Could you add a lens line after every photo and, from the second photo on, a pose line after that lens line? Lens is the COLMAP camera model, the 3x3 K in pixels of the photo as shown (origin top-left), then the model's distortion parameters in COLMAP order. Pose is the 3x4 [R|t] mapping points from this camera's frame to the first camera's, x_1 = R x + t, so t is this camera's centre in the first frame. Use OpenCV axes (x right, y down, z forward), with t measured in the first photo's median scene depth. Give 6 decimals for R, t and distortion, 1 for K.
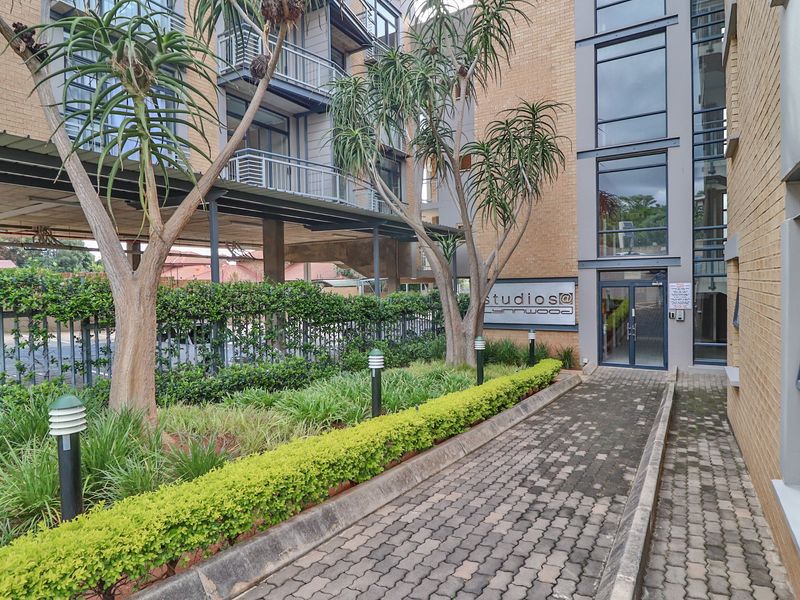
lens RADIAL K [[468.4, 0, 401.9], [0, 468.4, 296.0], [0, 0, 1]] dist [0.000641, -0.011366]
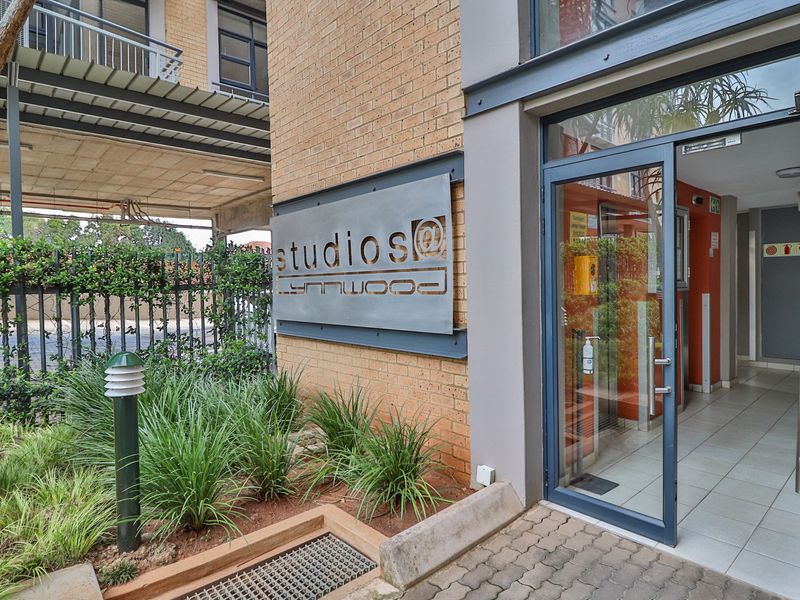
lens RADIAL K [[468.4, 0, 401.9], [0, 468.4, 296.0], [0, 0, 1]] dist [0.000641, -0.011366]
pose [[0.959632, 0.003069, -0.281242, 0.416866], [0.002191, 0.999829, 0.018387, 0.034611], [0.281250, -0.018261, 0.959461, 0.737271]]
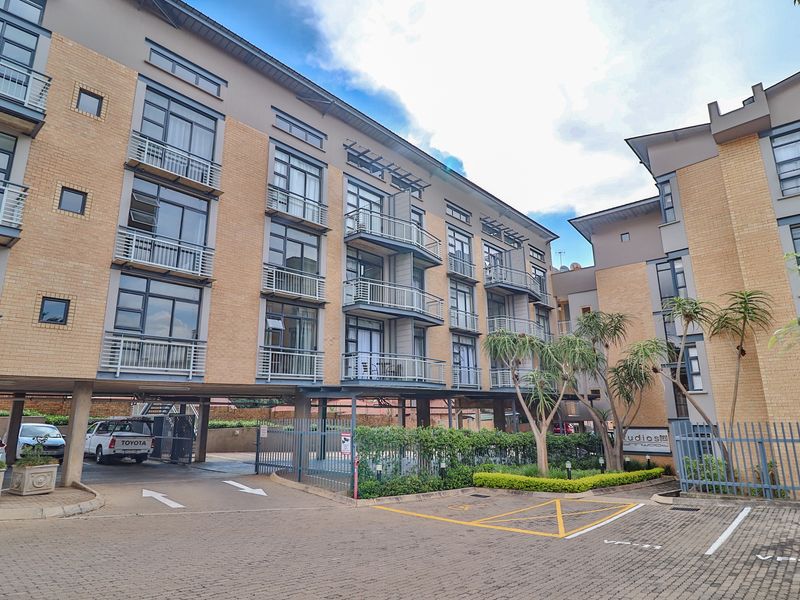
lens RADIAL K [[468.4, 0, 401.9], [0, 468.4, 296.0], [0, 0, 1]] dist [0.000641, -0.011366]
pose [[0.984390, -0.036717, -0.172131, -0.385873], [-0.004857, 0.971958, -0.235103, -0.111429], [0.175937, 0.232269, 0.956607, -1.254386]]
